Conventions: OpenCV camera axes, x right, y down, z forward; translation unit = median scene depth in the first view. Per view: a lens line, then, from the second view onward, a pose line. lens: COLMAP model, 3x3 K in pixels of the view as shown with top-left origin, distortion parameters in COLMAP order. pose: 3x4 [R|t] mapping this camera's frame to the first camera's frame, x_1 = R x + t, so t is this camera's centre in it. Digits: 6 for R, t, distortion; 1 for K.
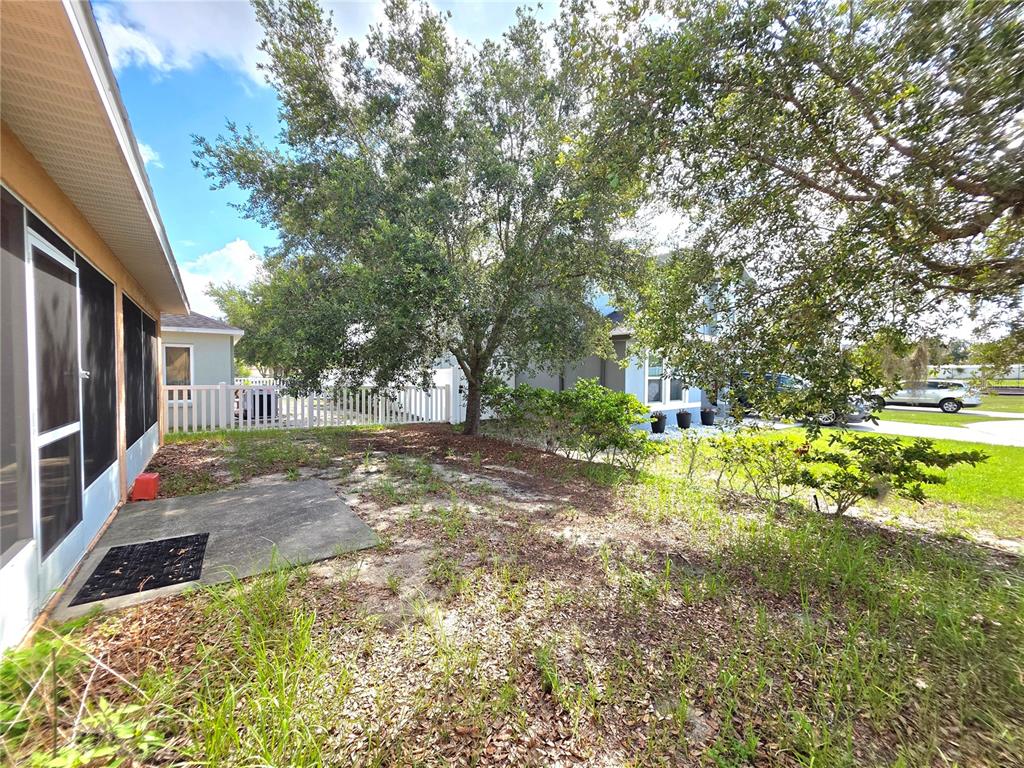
lens RADIAL K [[409.2, 0, 508.5], [0, 409.2, 386.3], [0, 0, 1]] dist [0.001650, -0.000509]
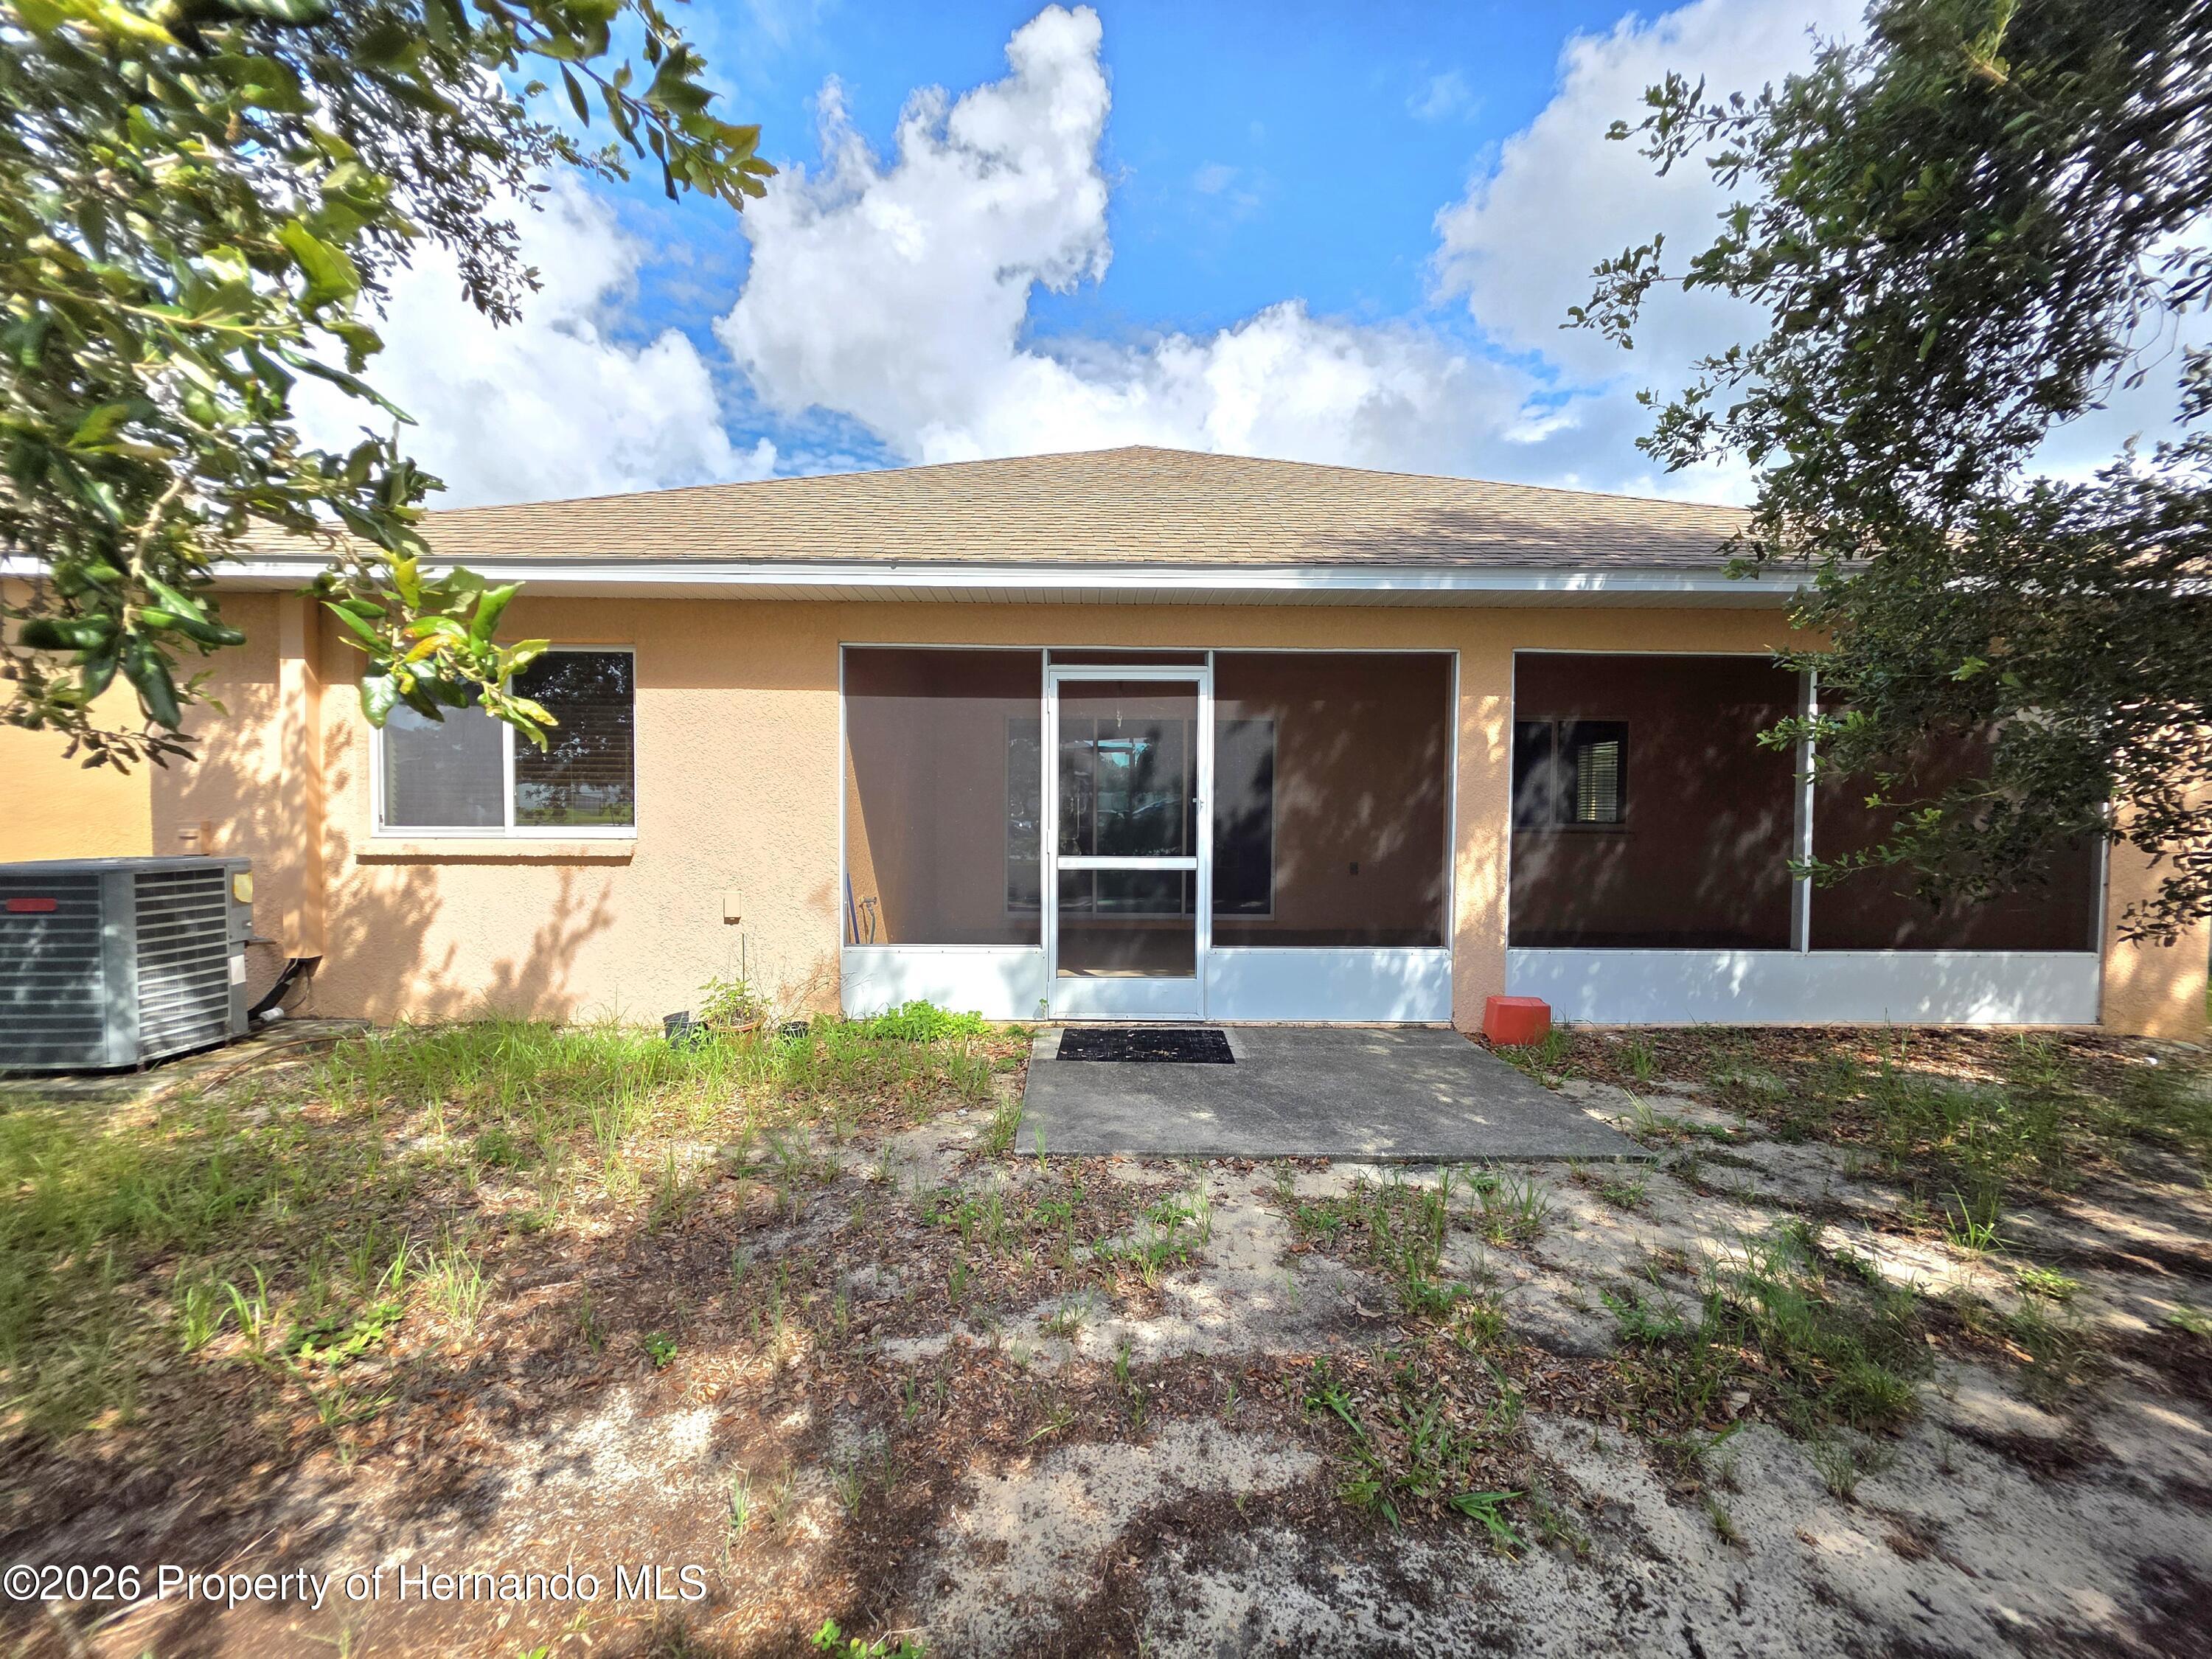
lens RADIAL K [[884.0, 0, 1098.5], [0, 884.0, 834.5], [0, 0, 1]] dist [0.001650, -0.000509]
pose [[-0.569609, 0.016075, -0.821758, 0.371860], [-0.040585, 0.998039, 0.047656, -0.028280], [0.820913, 0.060496, -0.567840, 1.278438]]
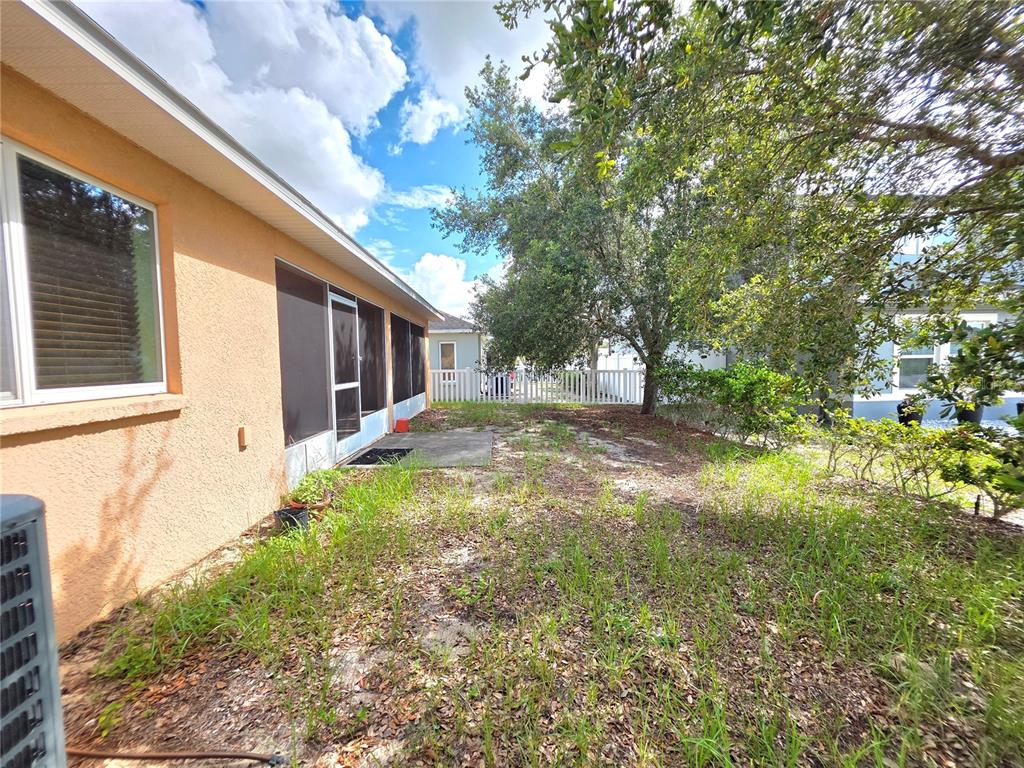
lens RADIAL K [[402.7, 0, 512.7], [0, 402.7, 387.0], [0, 0, 1]] dist [0.011135, -0.000097]
pose [[0.824916, 0.014103, -0.565079, 0.477342], [0.002225, 0.999600, 0.028196, 0.038456], [0.565251, -0.024517, 0.824555, -0.142217]]
